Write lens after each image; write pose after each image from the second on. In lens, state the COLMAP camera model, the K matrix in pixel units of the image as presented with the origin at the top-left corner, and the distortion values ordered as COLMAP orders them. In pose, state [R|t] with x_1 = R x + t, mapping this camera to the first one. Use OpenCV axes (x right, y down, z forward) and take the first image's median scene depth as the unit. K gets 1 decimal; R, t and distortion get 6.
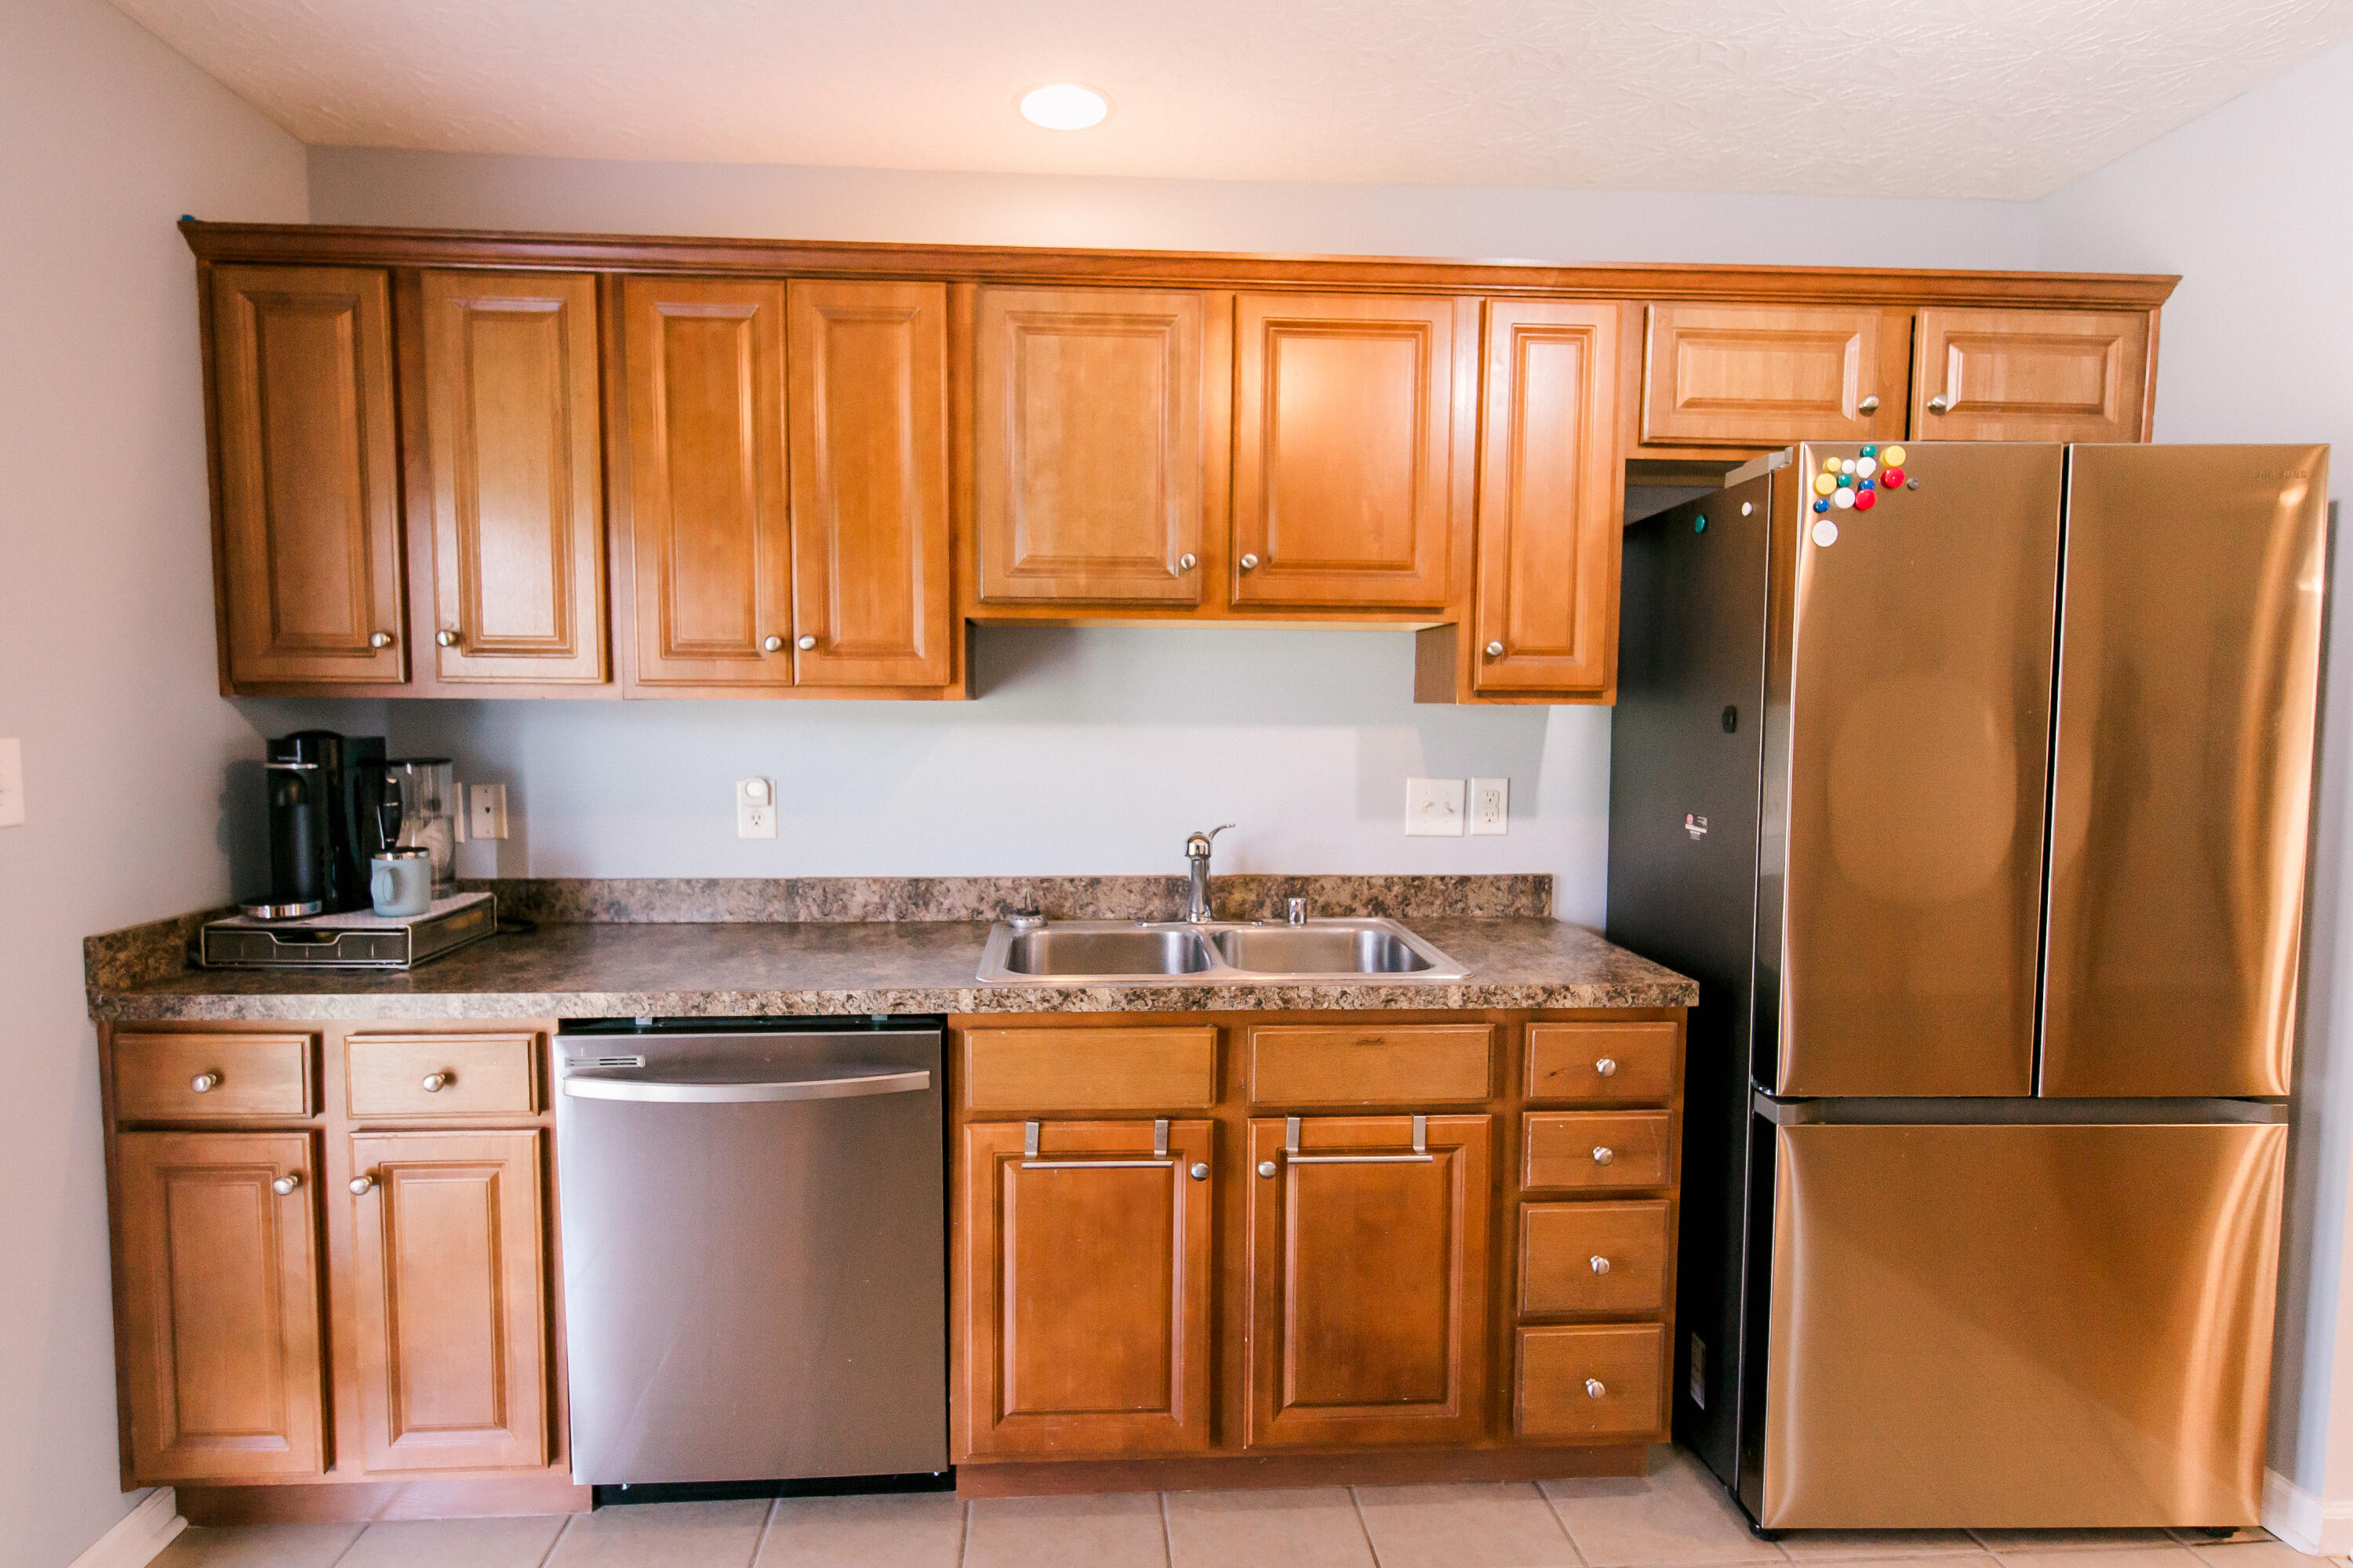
lens RADIAL K [[1027.7, 0, 1176.5], [0, 1027.7, 784.0], [0, 0, 1]] dist [0.001602, 0.000094]
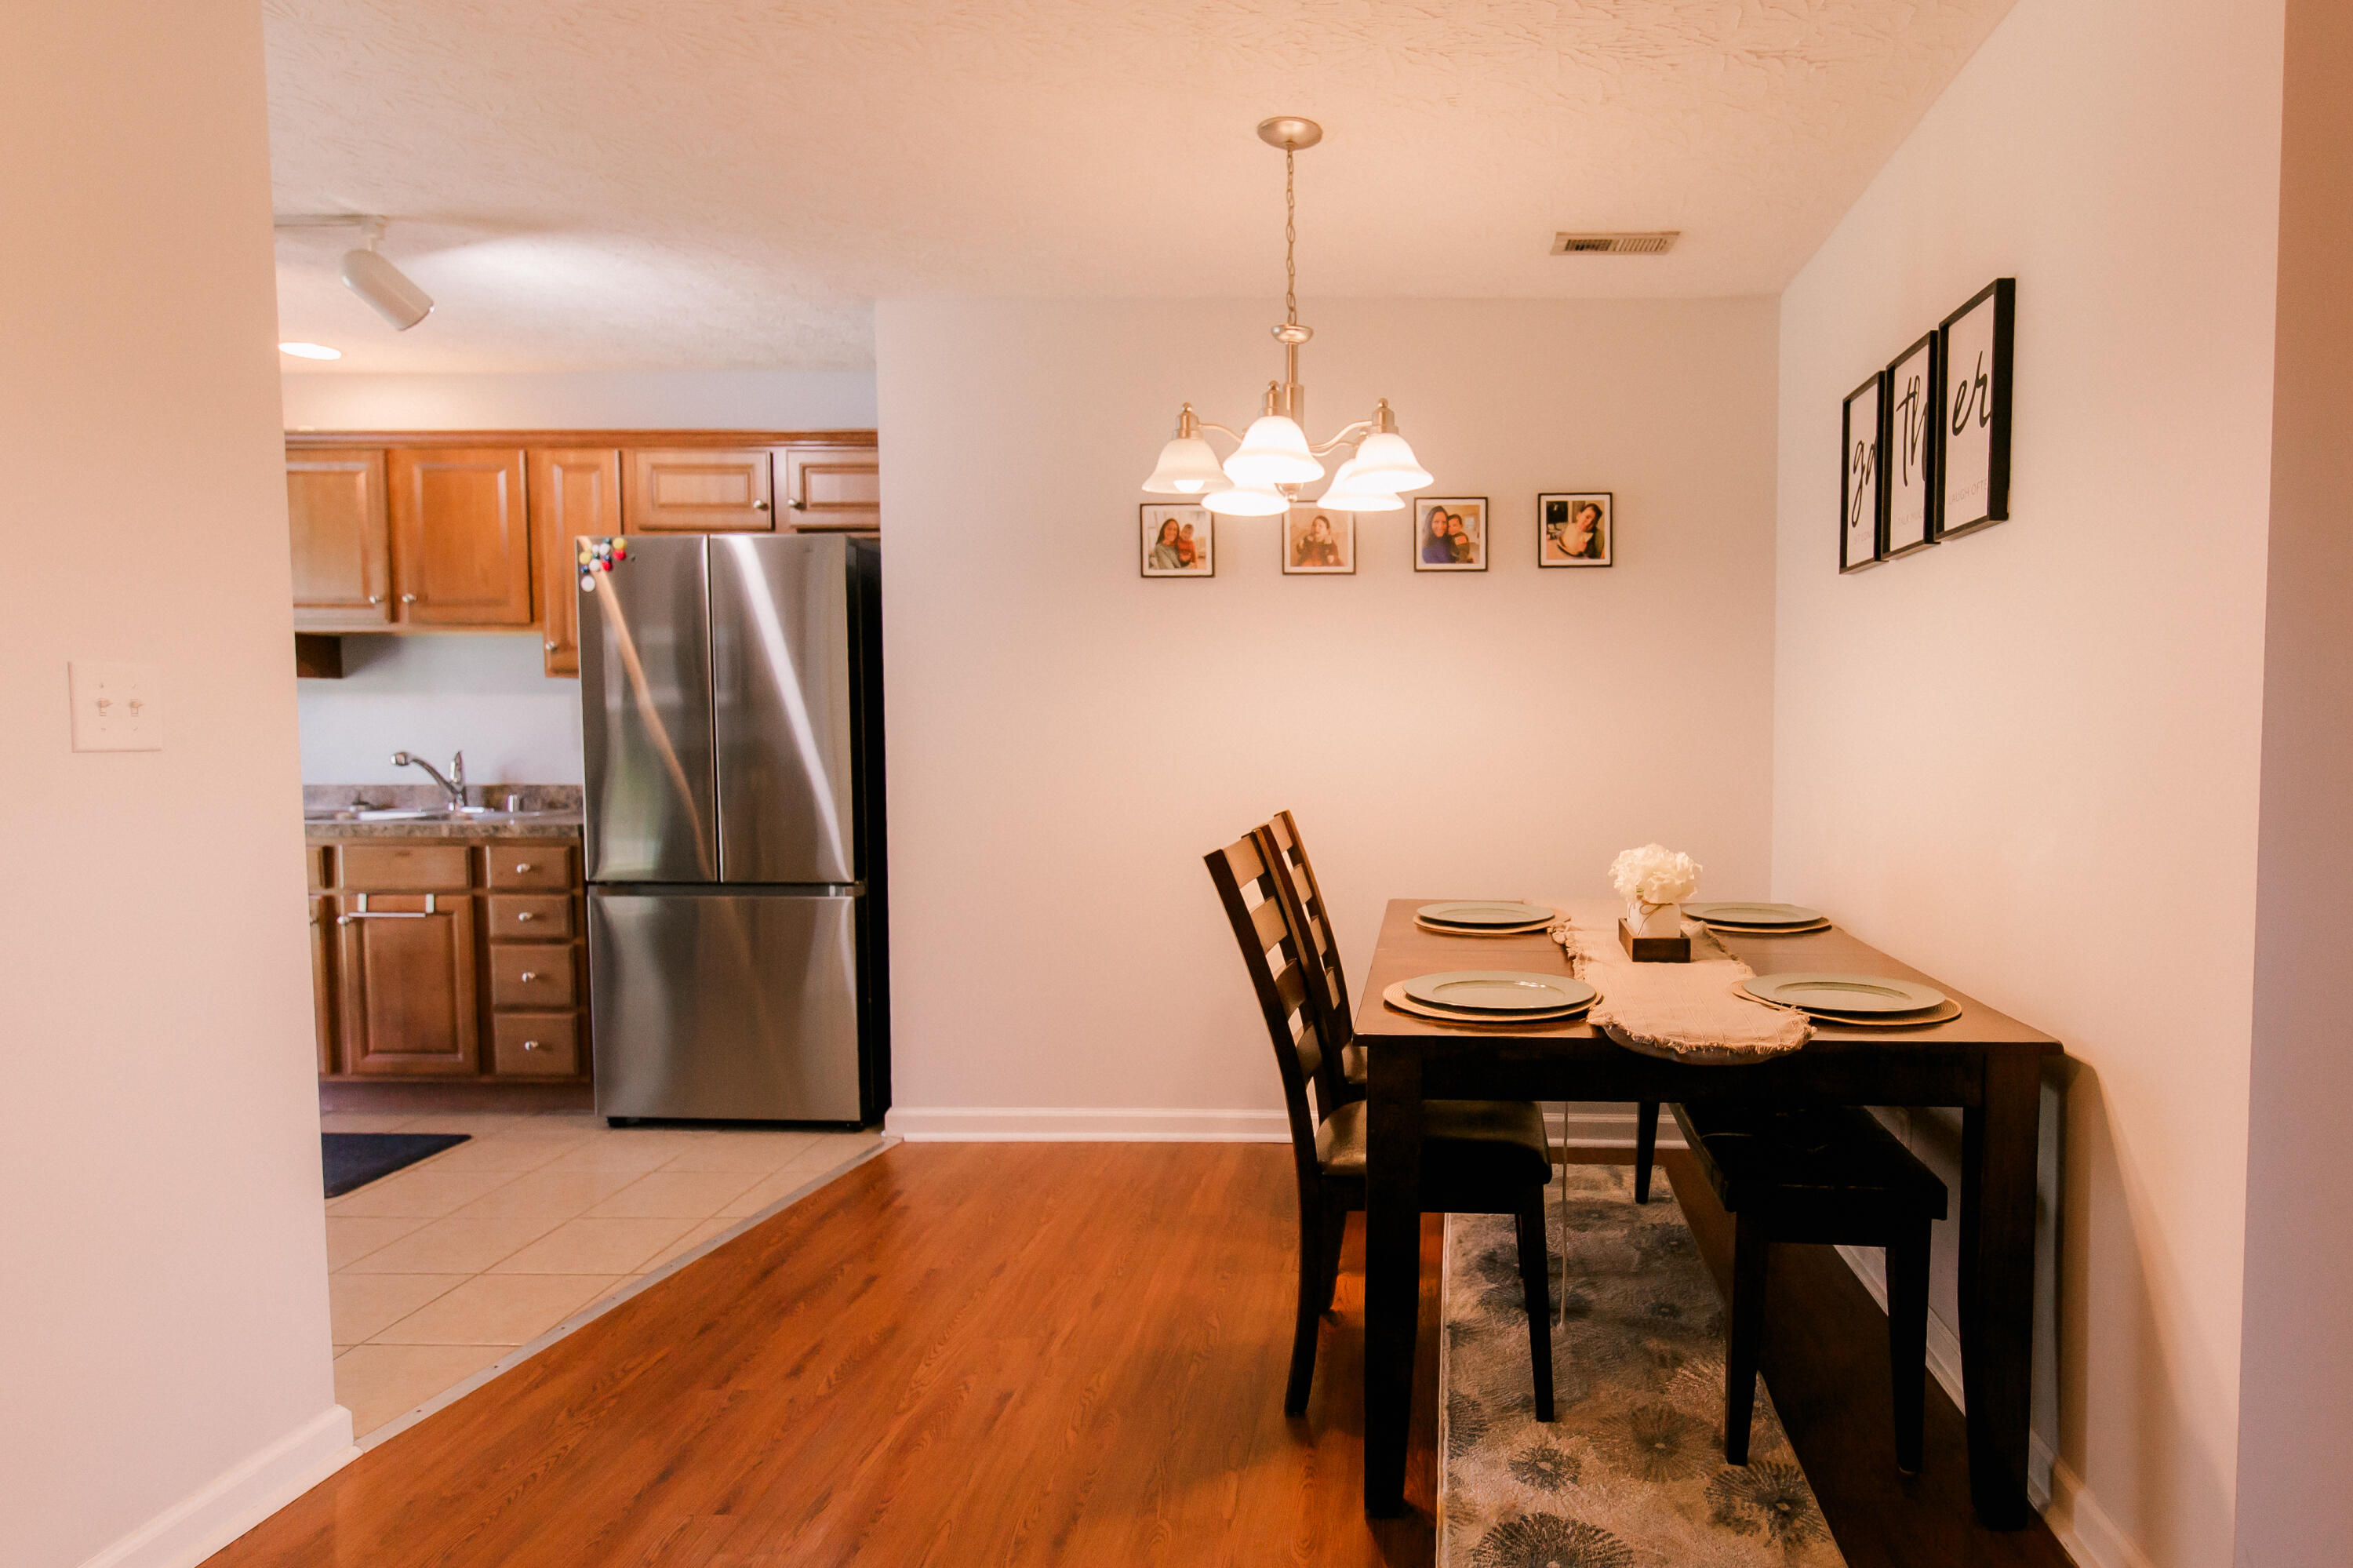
lens RADIAL K [[1012.9, 0, 1264.5], [0, 1012.9, 781.0], [0, 0, 1]] dist [-0.000194, -0.000291]
pose [[0.998898, -0.000718, -0.046932, 1.809130], [0.000189, 0.999937, -0.011261, 0.134622], [0.046937, 0.011239, 0.998835, -0.756595]]
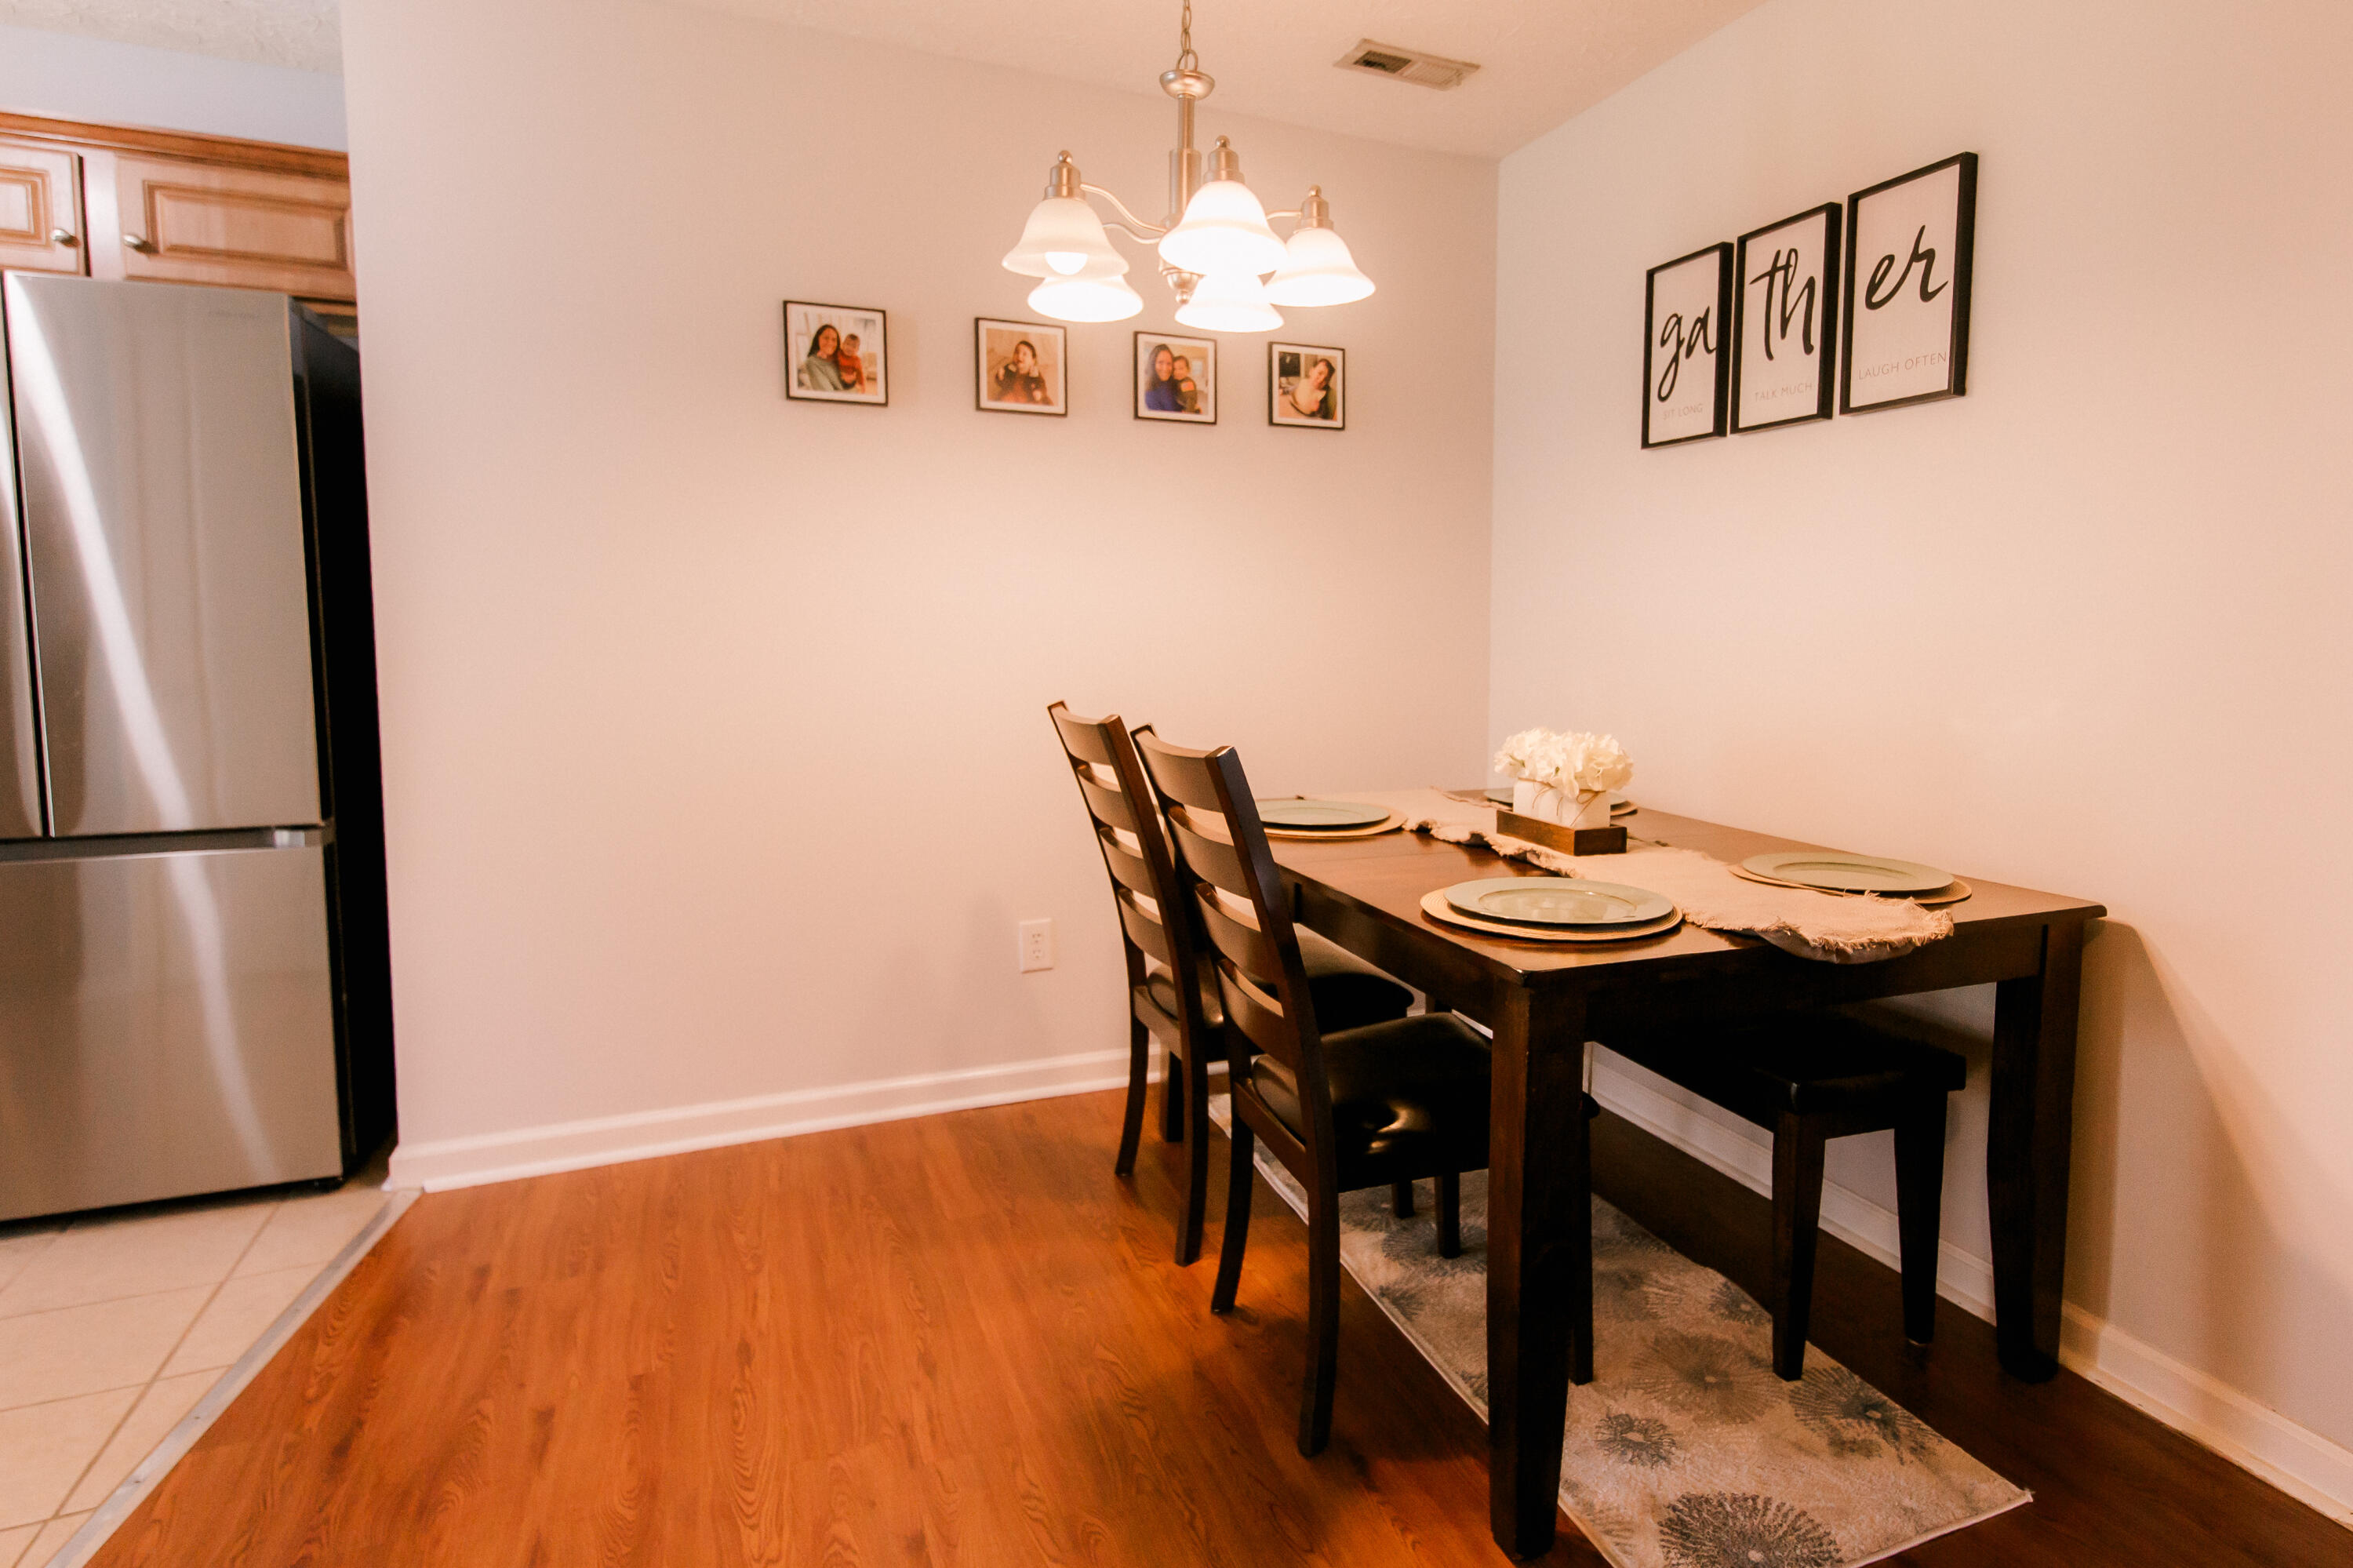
lens RADIAL K [[1112.7, 0, 1185.5], [0, 1112.7, 705.5], [0, 0, 1]] dist [-0.000971, -0.000411]
pose [[0.938070, -0.020296, 0.345852, 1.551629], [0.013447, 0.999663, 0.022192, 0.138119], [-0.346186, -0.016167, 0.938027, -0.607978]]
